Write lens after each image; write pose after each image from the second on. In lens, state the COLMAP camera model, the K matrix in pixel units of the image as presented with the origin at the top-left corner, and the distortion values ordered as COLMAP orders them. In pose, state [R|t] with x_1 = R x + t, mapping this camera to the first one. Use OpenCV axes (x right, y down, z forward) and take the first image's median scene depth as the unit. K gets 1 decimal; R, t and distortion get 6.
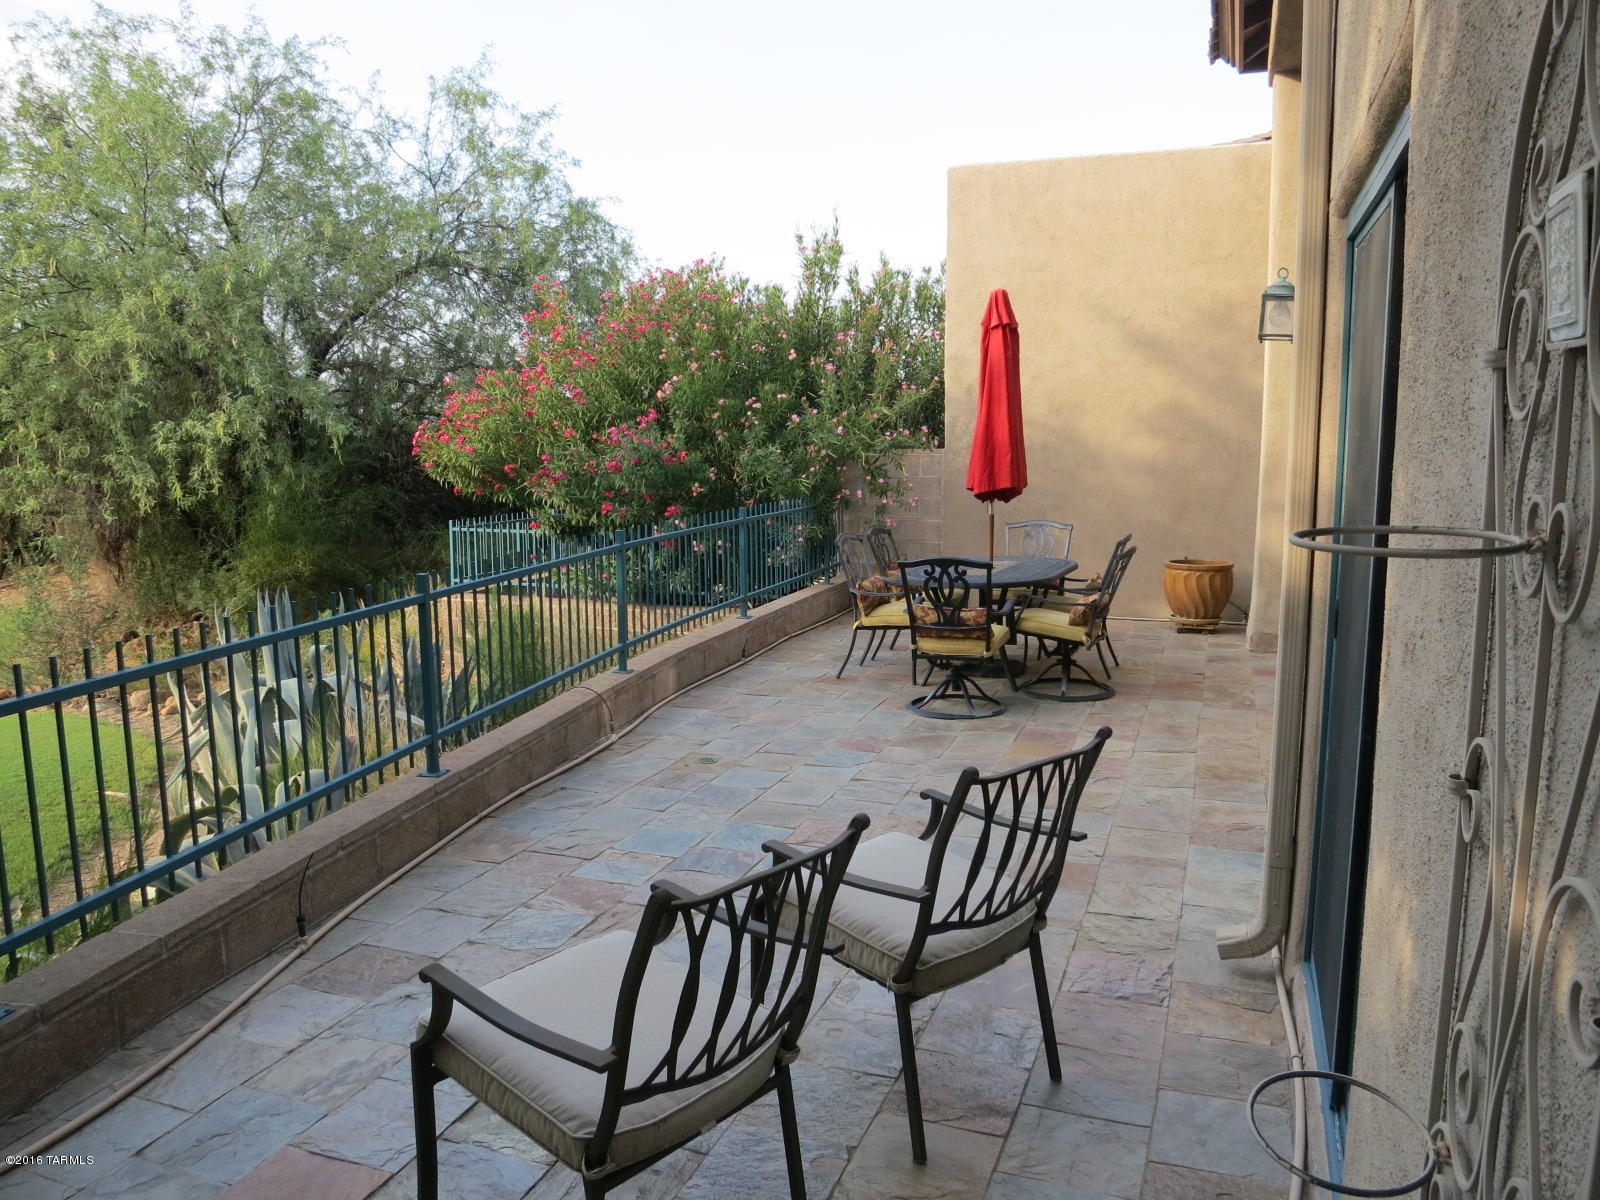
lens RADIAL K [[1159.9, 0, 804.9], [0, 1159.9, 603.8], [0, 0, 1]] dist [-0.039748, 0.003293]
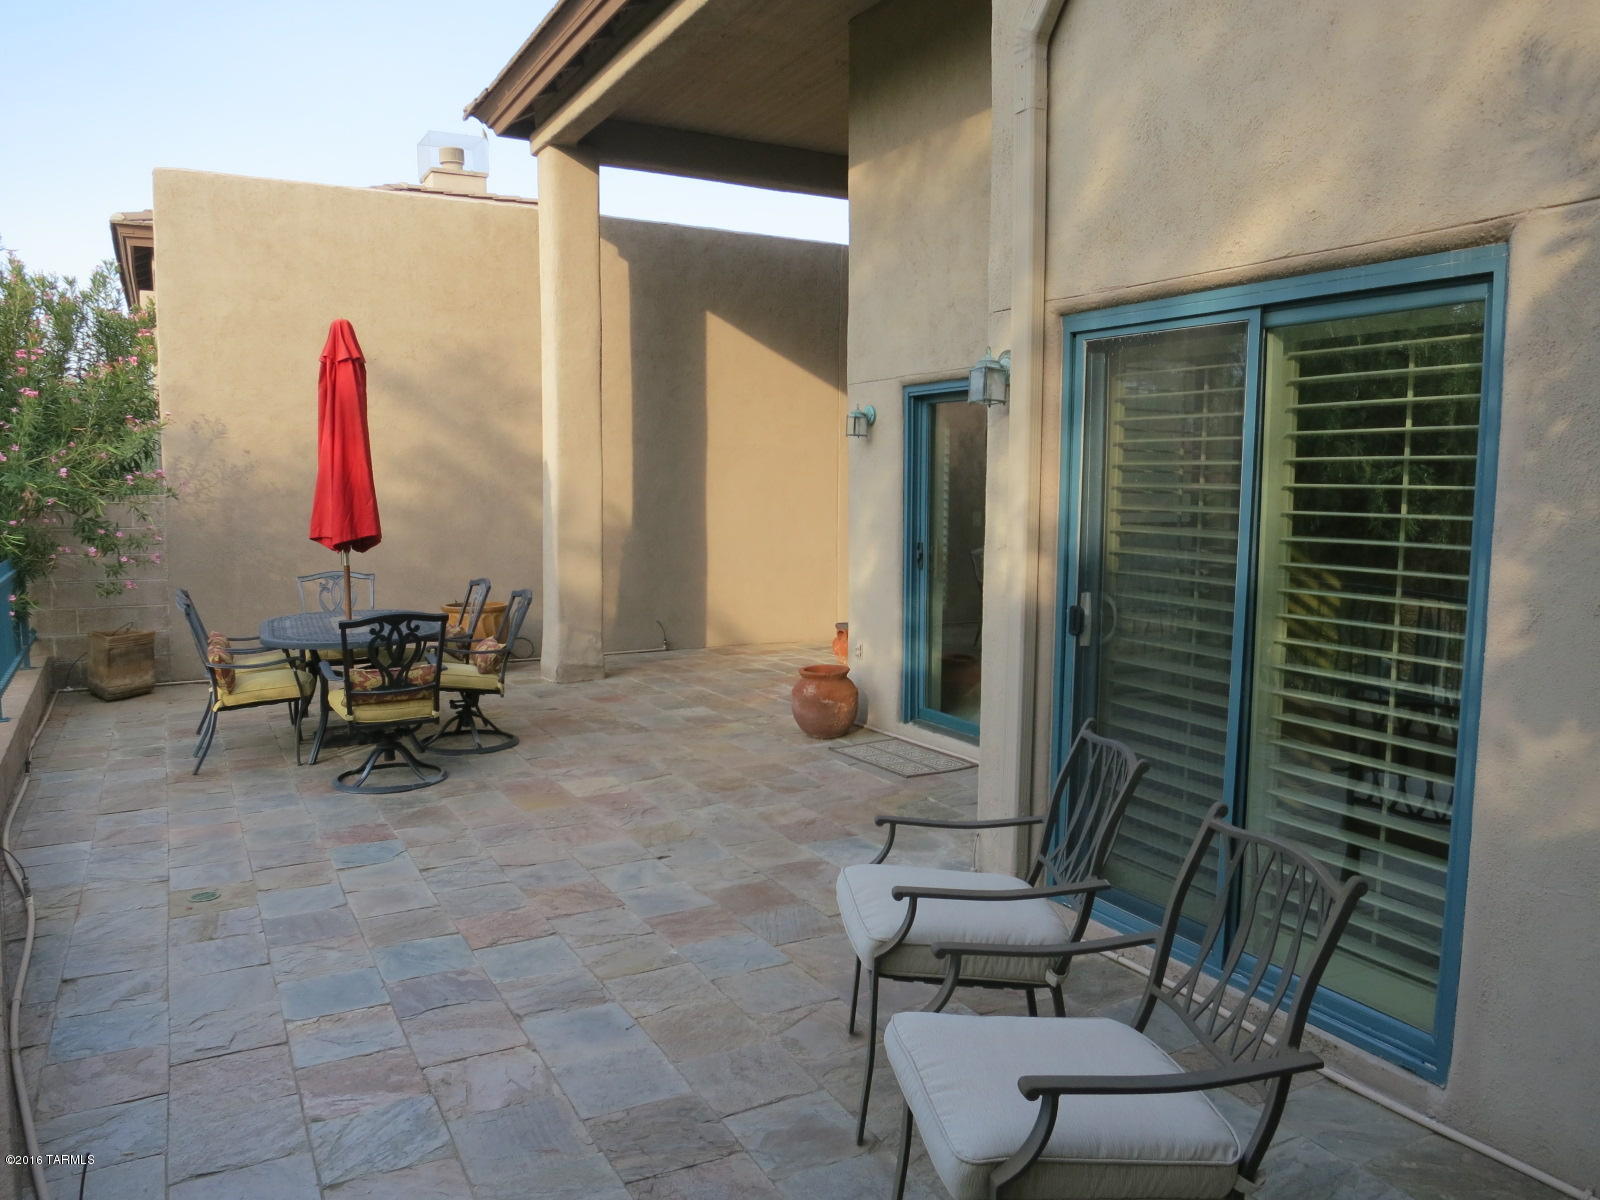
lens RADIAL K [[1159.9, 0, 800.5], [0, 1159.9, 595.6], [0, 0, 1]] dist [-0.039748, 0.003293]
pose [[0.666266, -0.068032, 0.742604, -0.323913], [0.101677, 0.994817, -0.000086, -0.020397], [-0.738749, 0.075563, 0.669731, 0.158601]]
